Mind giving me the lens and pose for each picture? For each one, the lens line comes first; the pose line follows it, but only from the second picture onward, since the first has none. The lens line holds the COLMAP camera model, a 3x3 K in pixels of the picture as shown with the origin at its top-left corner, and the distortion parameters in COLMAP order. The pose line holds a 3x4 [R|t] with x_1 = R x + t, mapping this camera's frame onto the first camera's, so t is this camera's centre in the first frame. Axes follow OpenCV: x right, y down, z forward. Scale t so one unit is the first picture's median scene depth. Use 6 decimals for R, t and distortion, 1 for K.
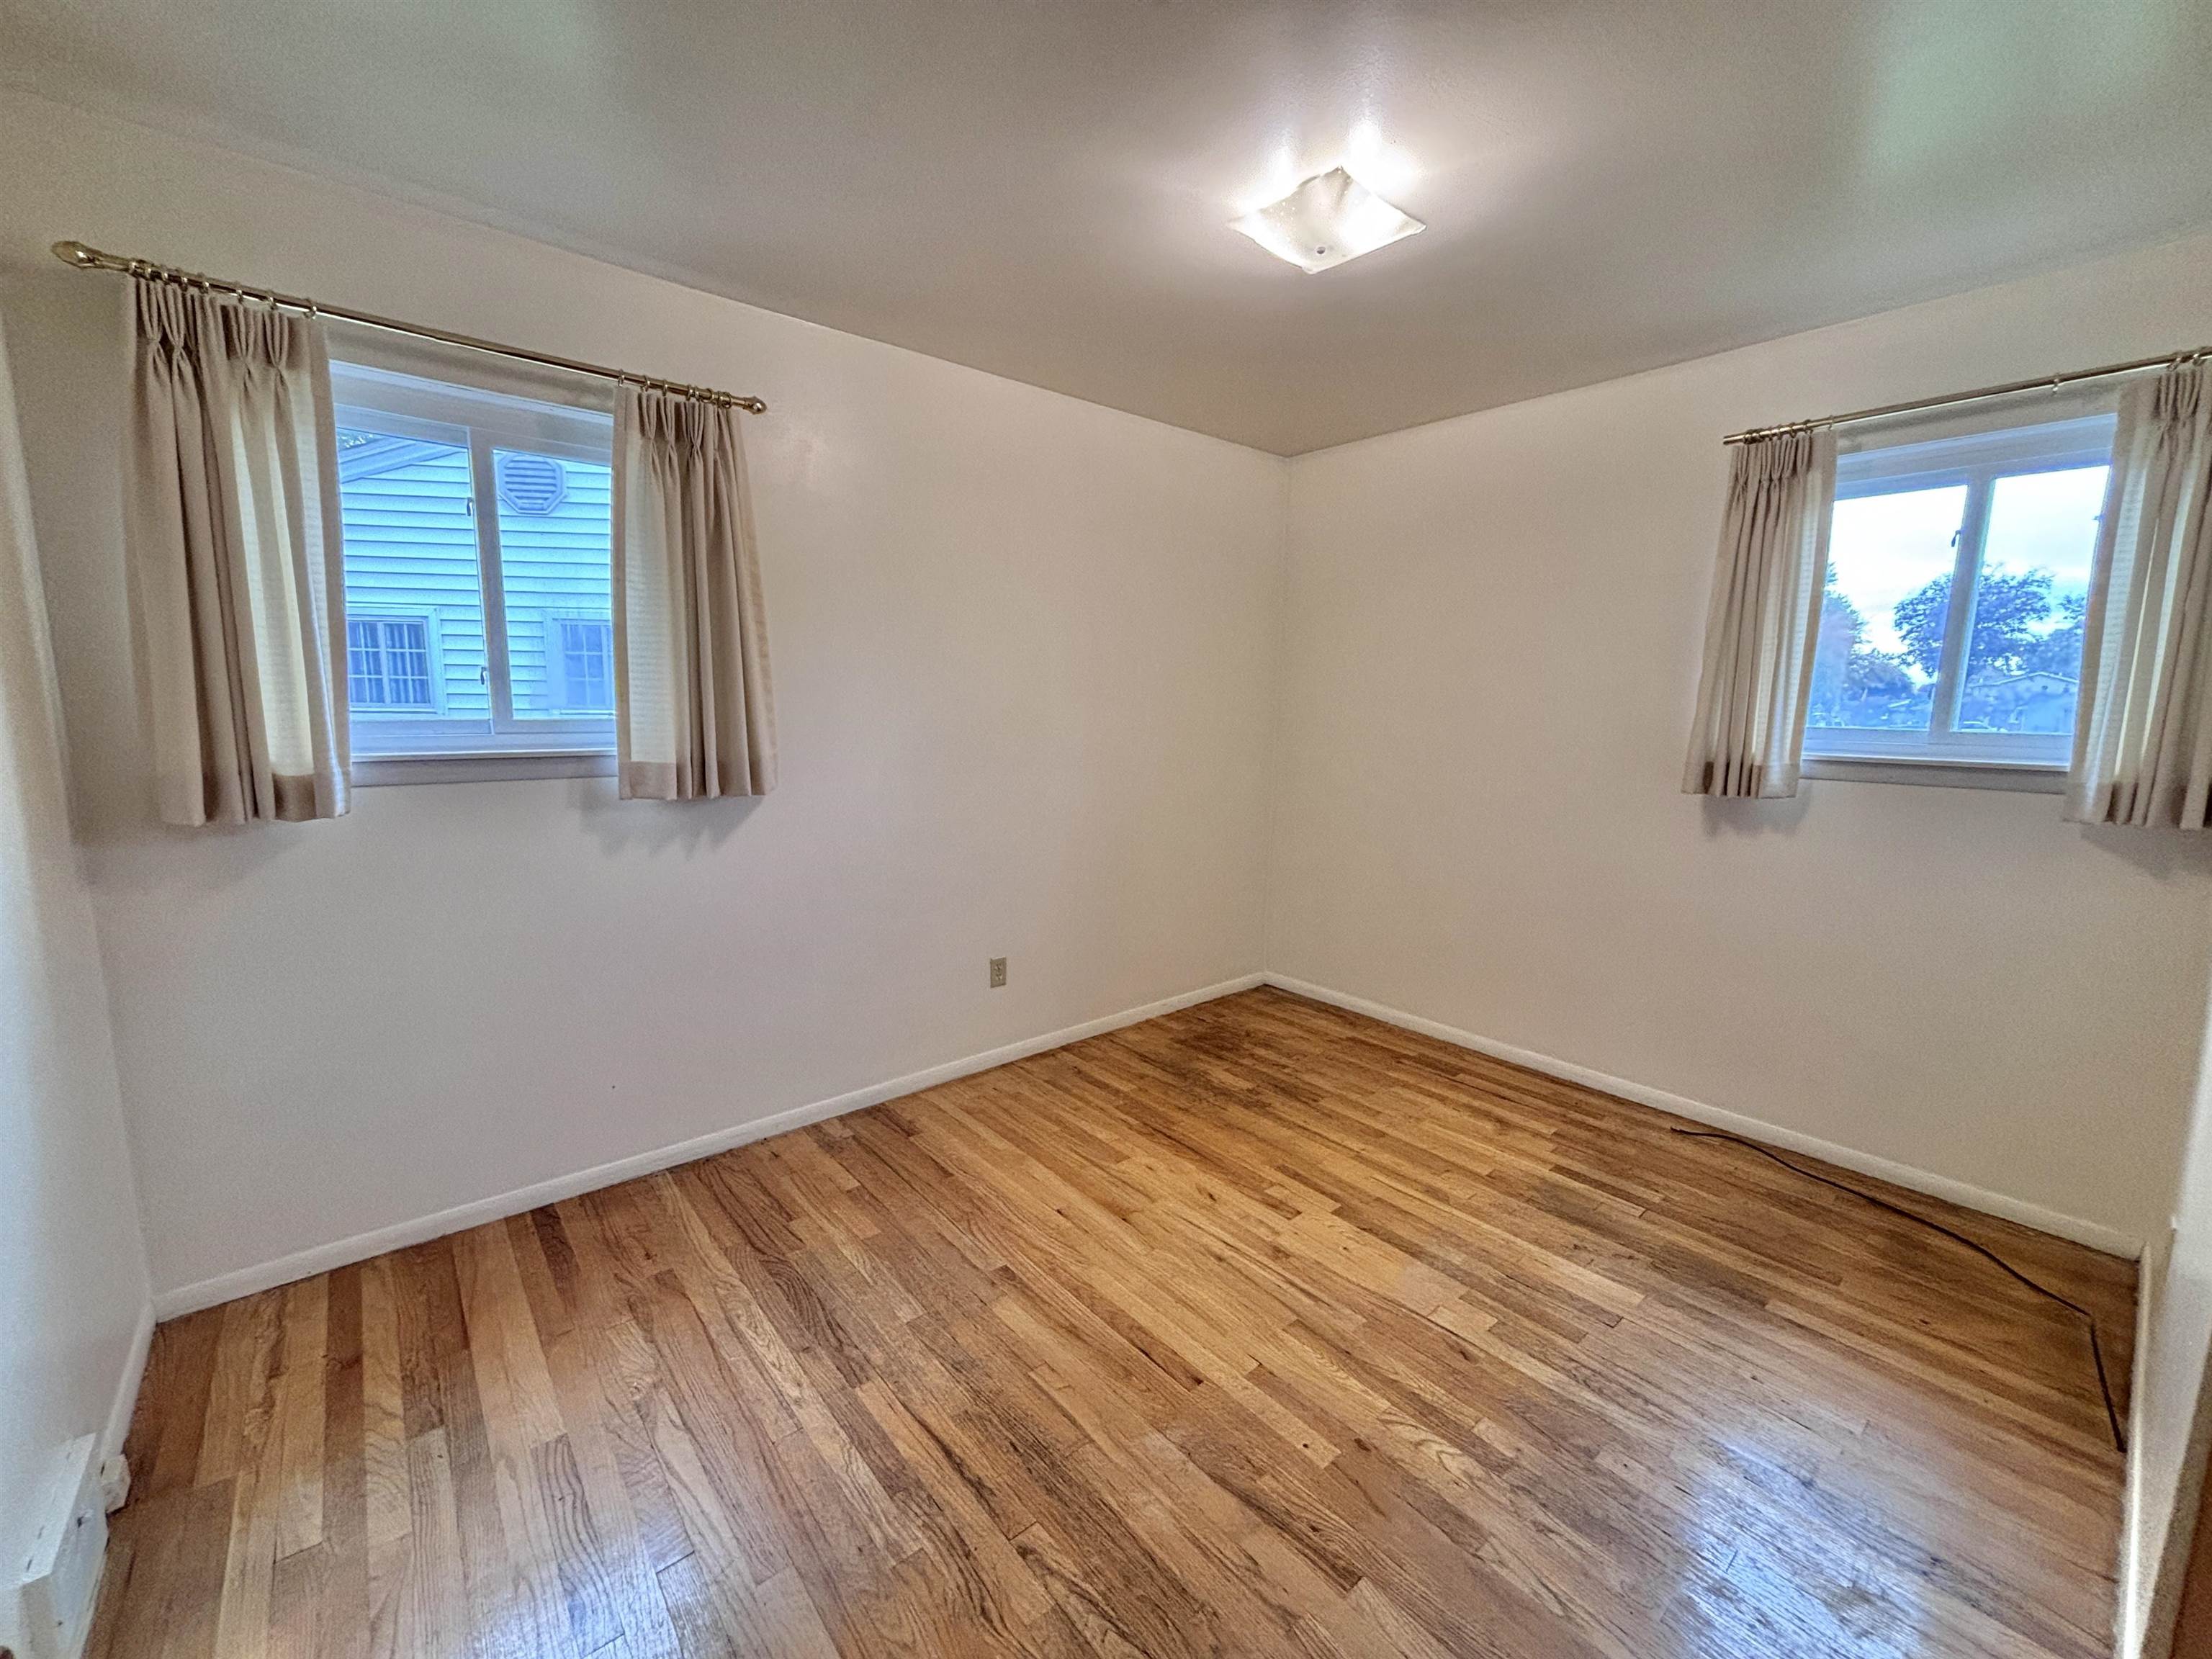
lens RADIAL K [[895.7, 0, 1103.2], [0, 895.7, 818.5], [0, 0, 1]] dist [0.001693, 0.000162]
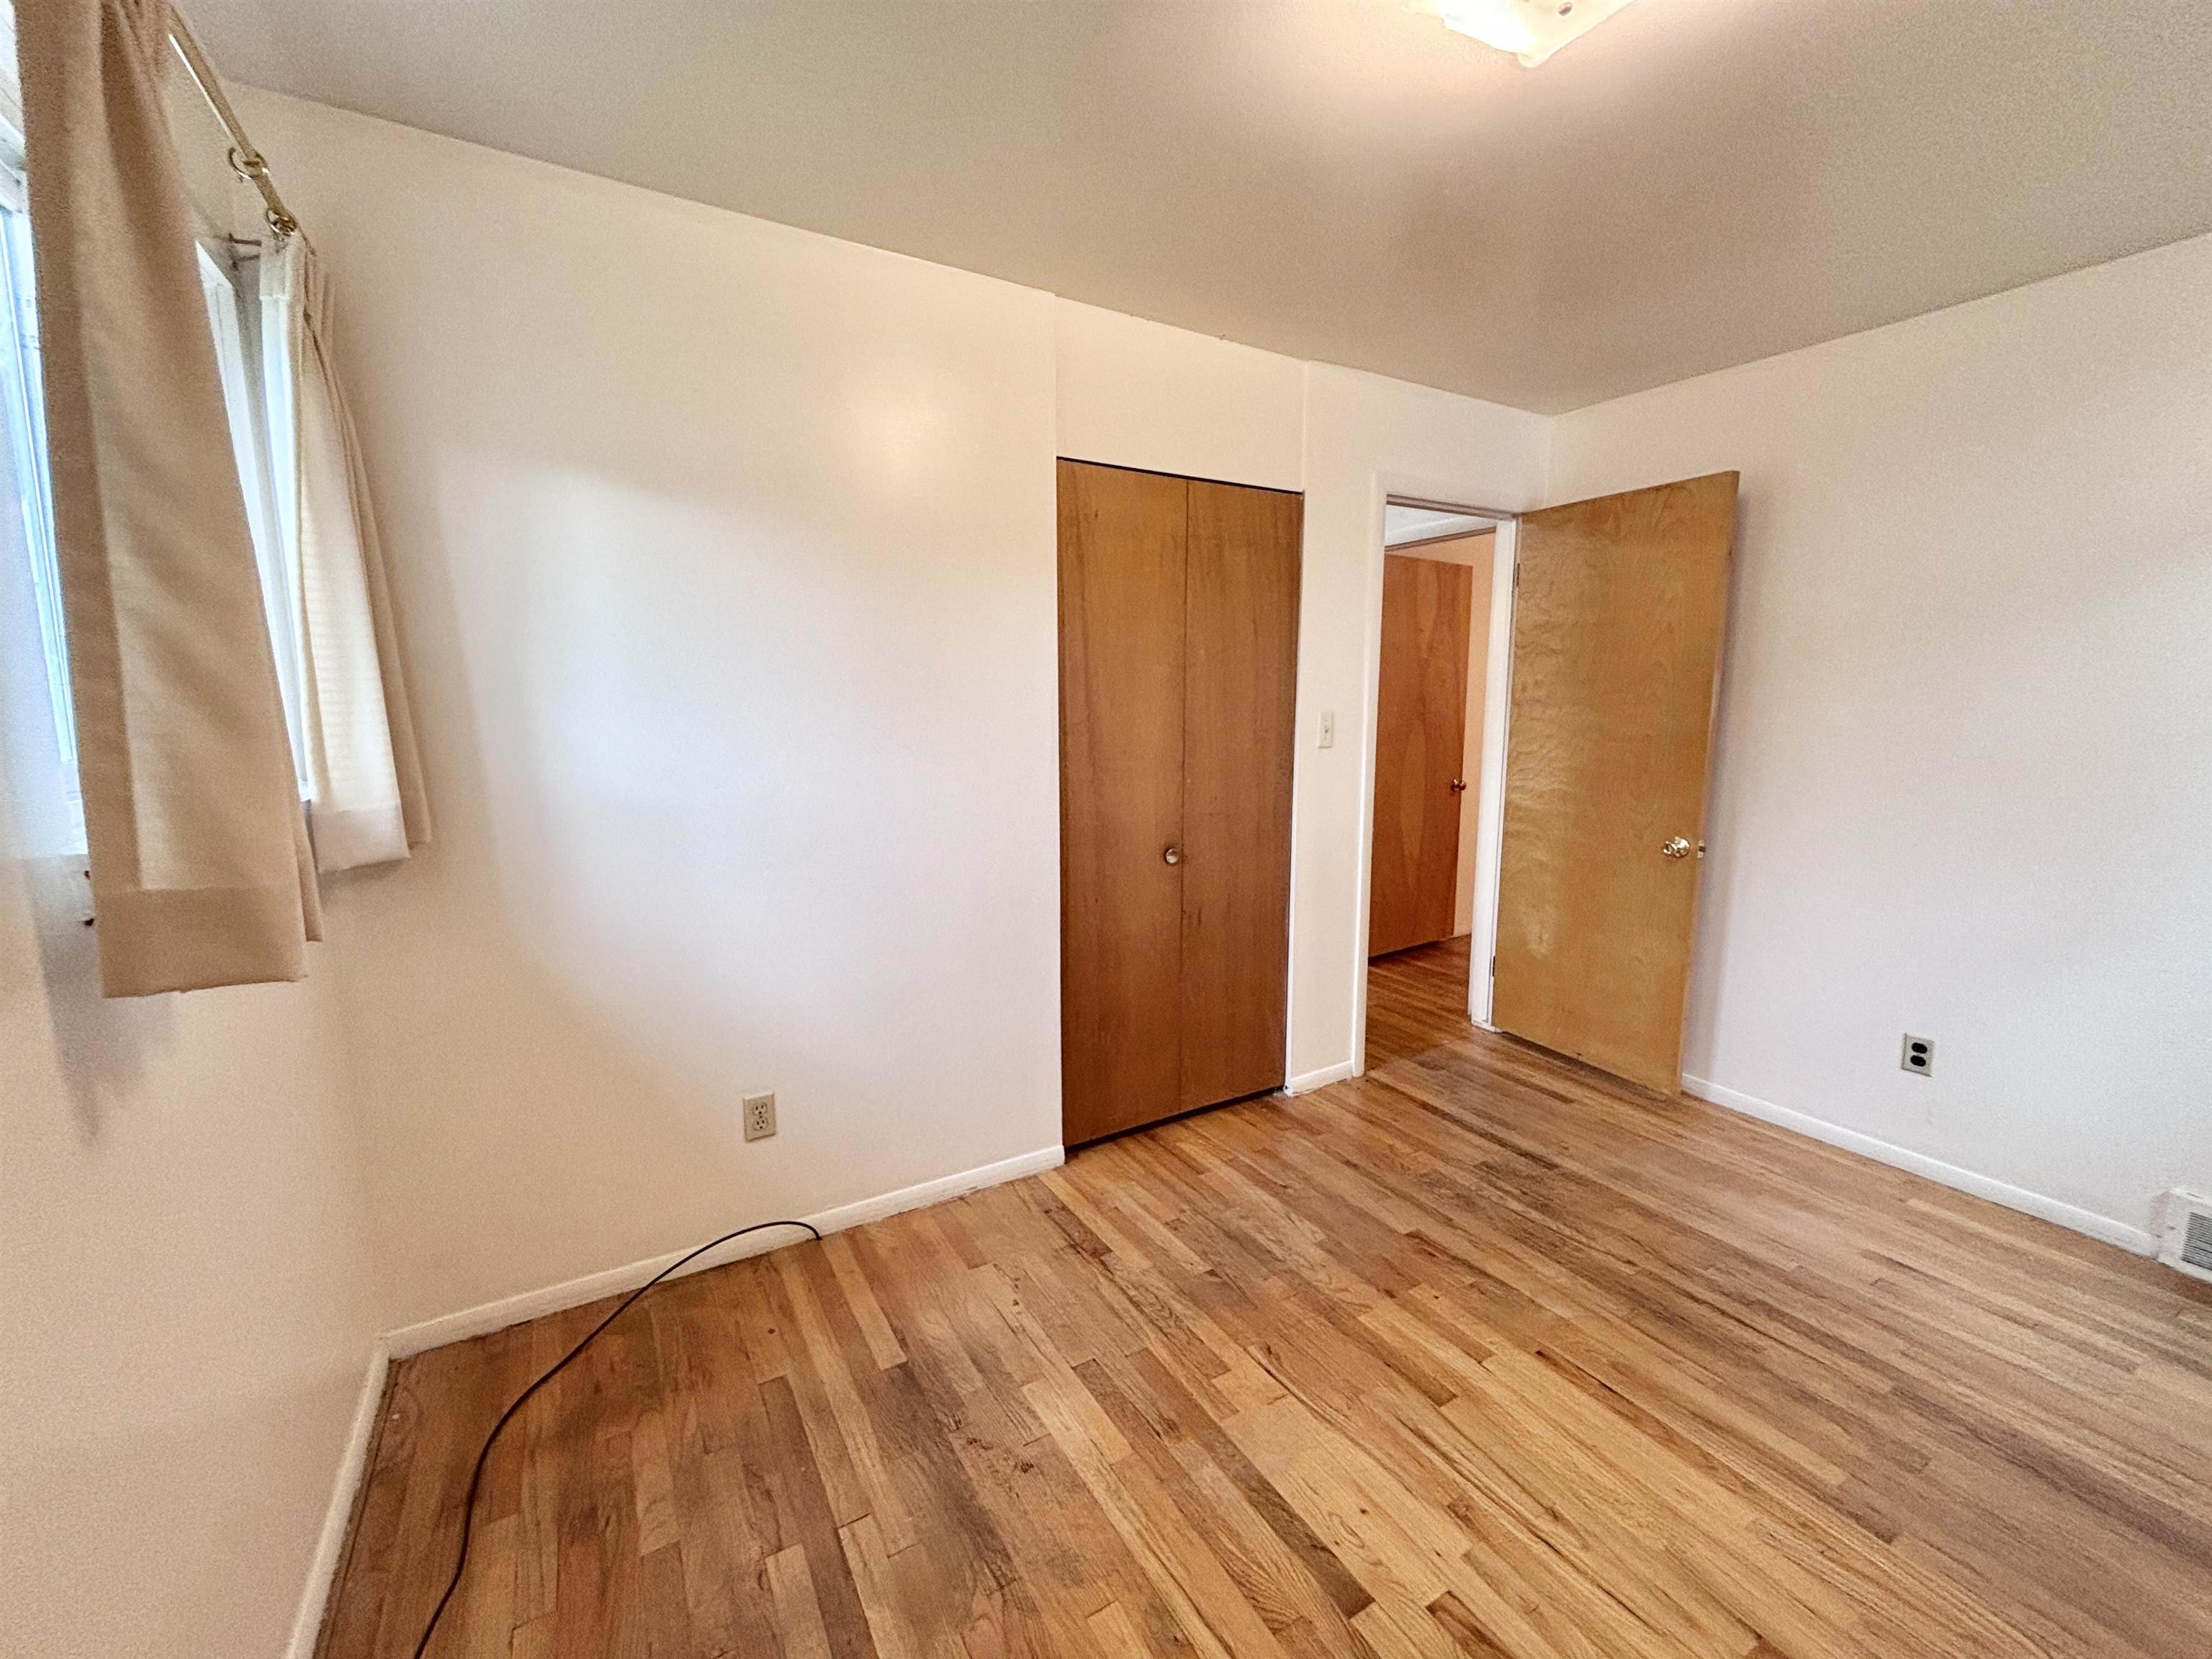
lens RADIAL K [[895.7, 0, 1103.9], [0, 895.7, 829.4], [0, 0, 1]] dist [0.001693, 0.000162]
pose [[-0.986641, -0.032975, 0.159539, 0.436453], [0.010989, 0.963600, 0.267123, -0.237933], [-0.162540, 0.265307, -0.950365, 1.804415]]
